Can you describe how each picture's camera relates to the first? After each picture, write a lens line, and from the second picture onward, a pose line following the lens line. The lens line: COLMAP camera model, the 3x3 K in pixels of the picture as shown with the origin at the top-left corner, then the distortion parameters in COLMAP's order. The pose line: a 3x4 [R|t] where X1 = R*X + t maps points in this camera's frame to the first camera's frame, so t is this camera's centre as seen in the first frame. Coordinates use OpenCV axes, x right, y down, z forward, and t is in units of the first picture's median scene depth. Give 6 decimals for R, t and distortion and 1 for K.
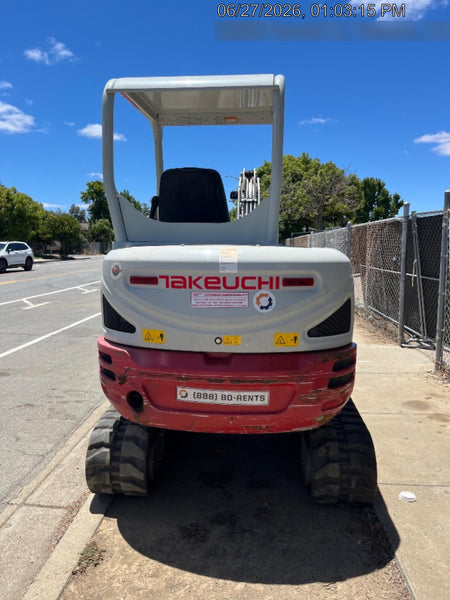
lens RADIAL K [[453.0, 0, 225.0], [0, 453.0, 300.0], [0, 0, 1]] dist [0.080013, -0.119640]
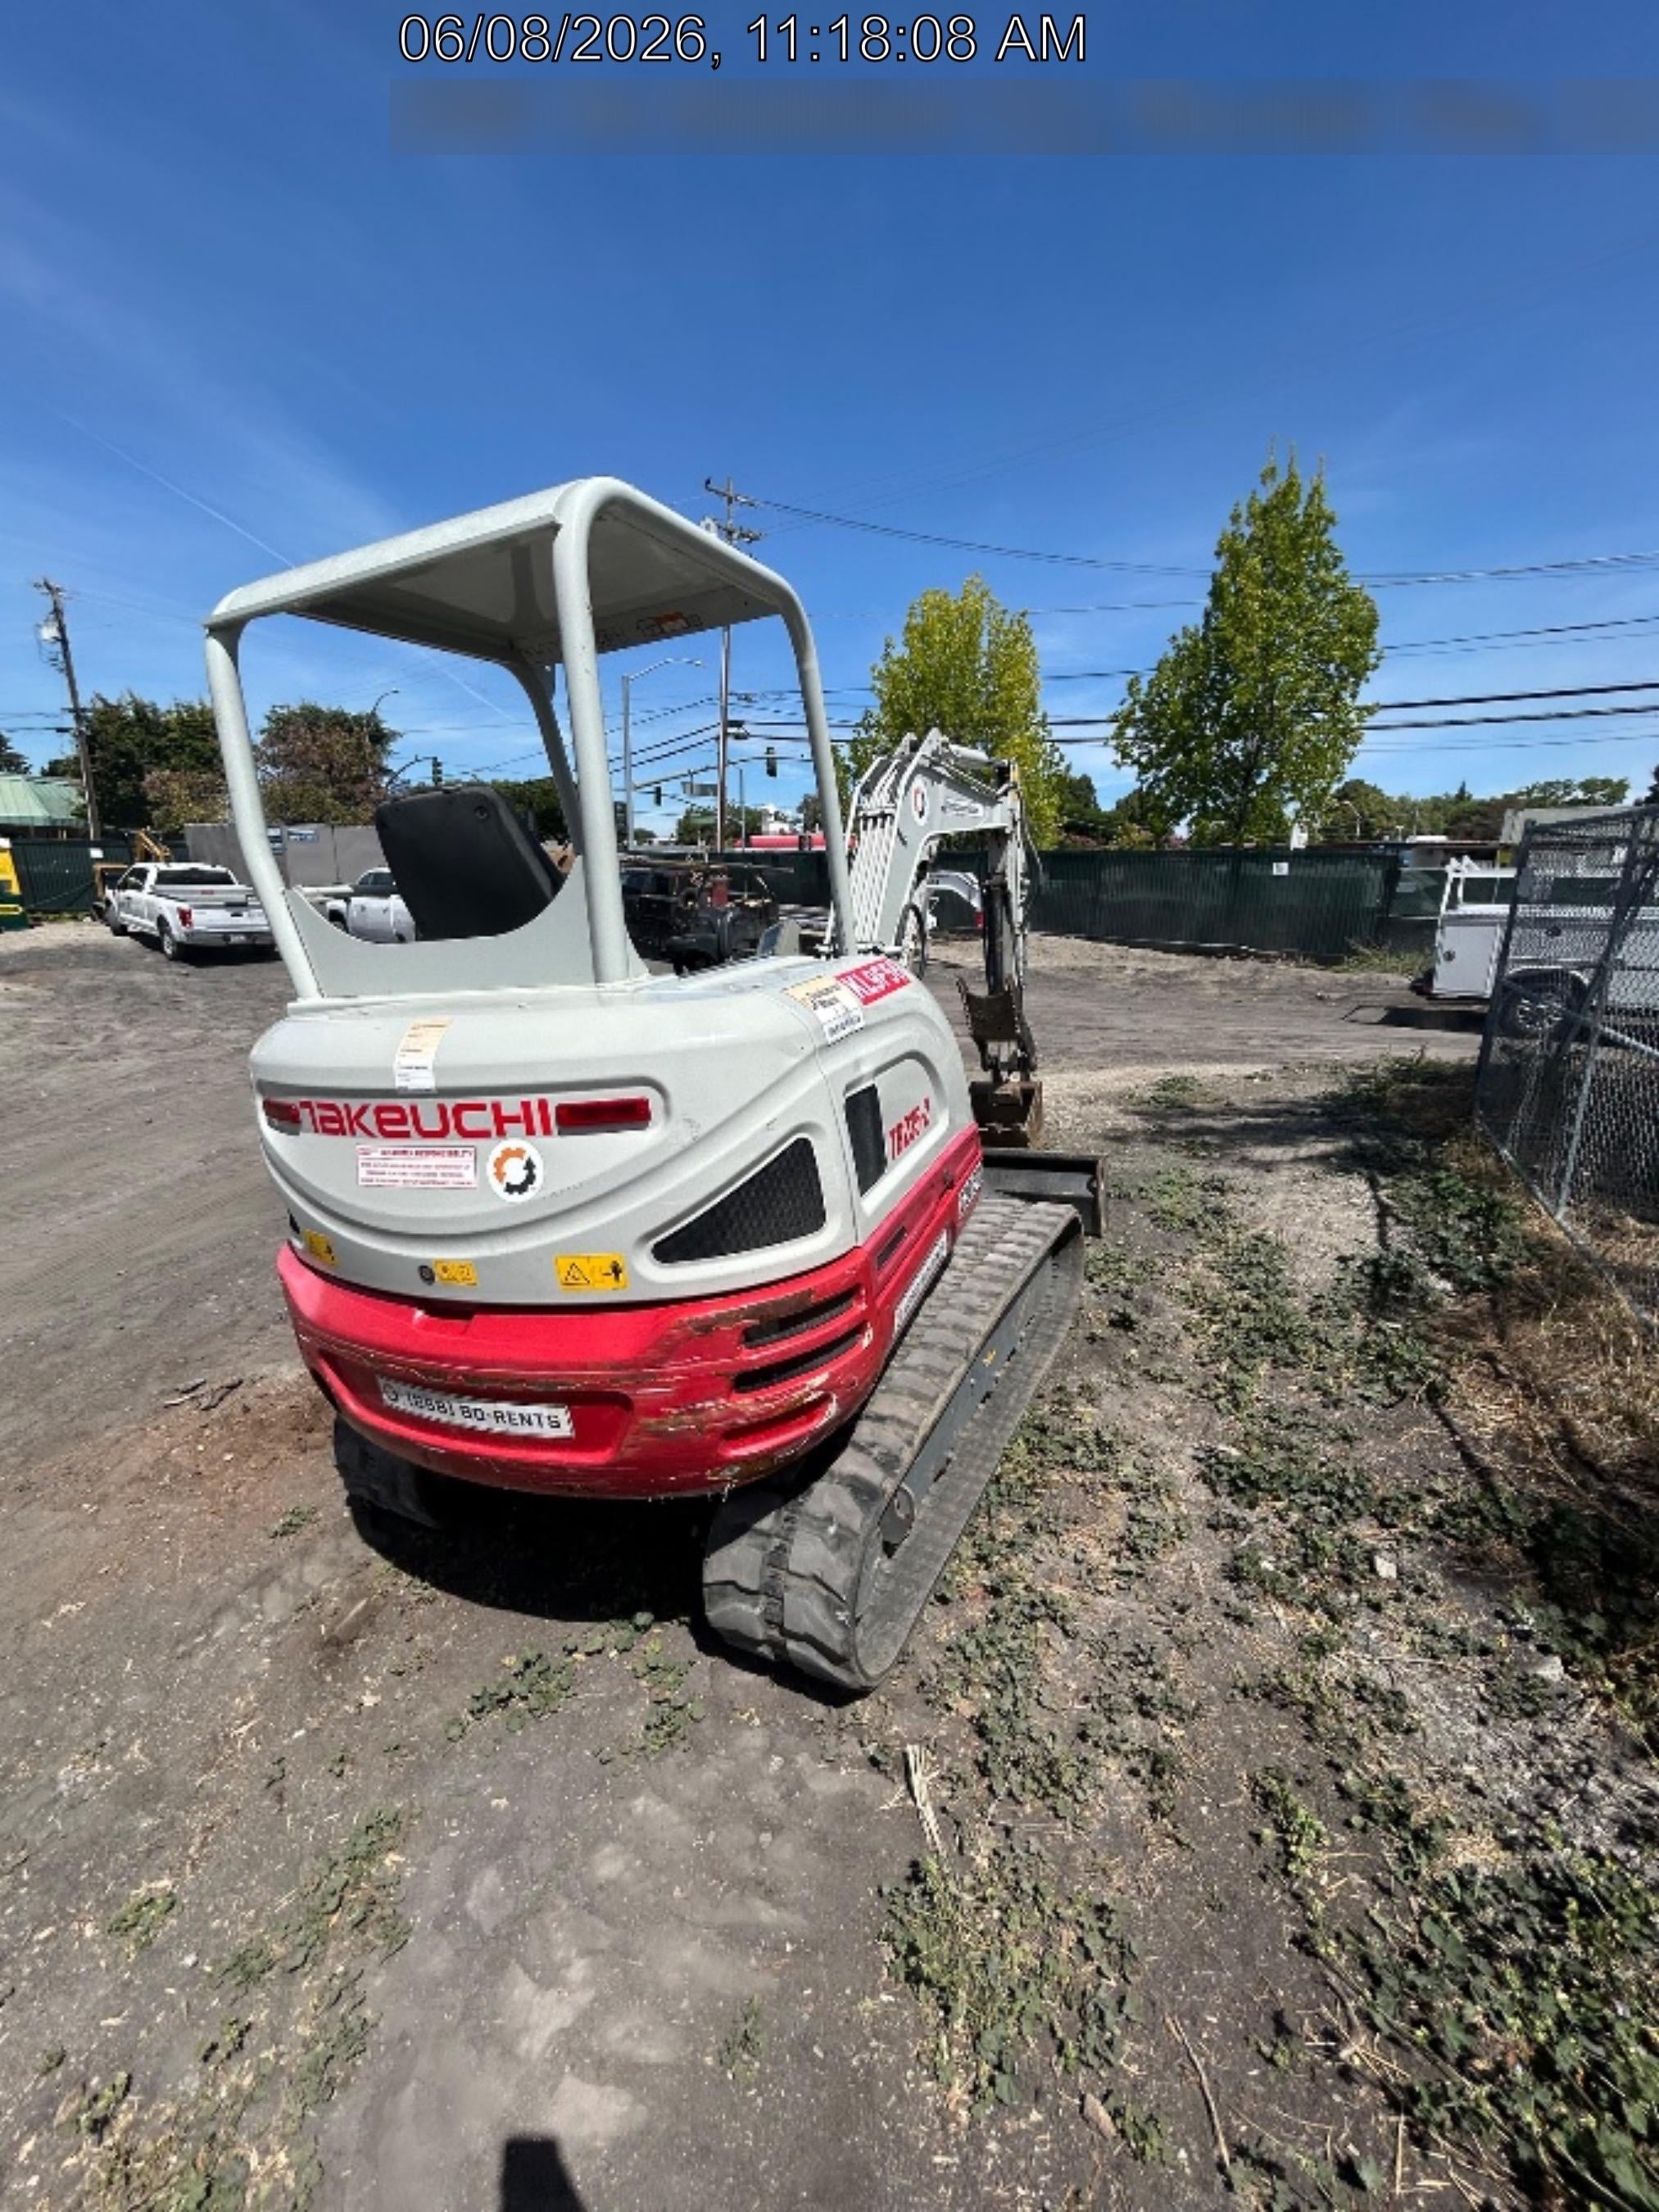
lens RADIAL K [[891.8, 0, 829.5], [0, 891.8, 1106.0], [0, 0, 1]] dist [-0.002735, 0.000357]
pose [[0.956878, -0.027936, -0.289144, 0.515380], [0.067435, 0.989536, 0.127559, -0.117268], [0.282555, -0.141557, 0.948749, 0.406032]]
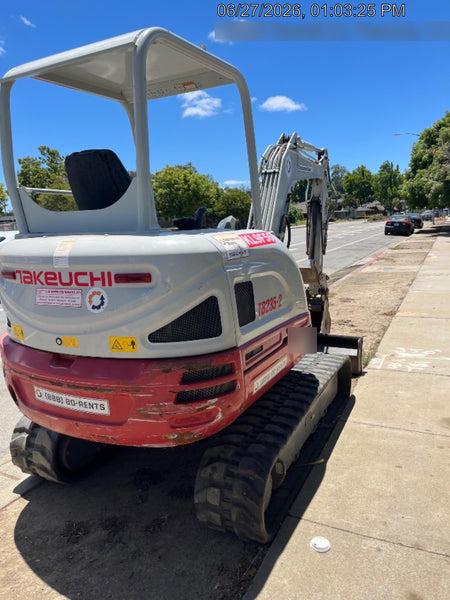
lens RADIAL K [[453.0, 0, 225.0], [0, 453.0, 300.0], [0, 0, 1]] dist [0.080013, -0.119640]
pose [[0.921071, 0.023036, -0.388713, 0.649451], [0.001514, 0.998029, 0.062734, -0.051380], [0.389392, -0.058370, 0.919221, 0.276113]]
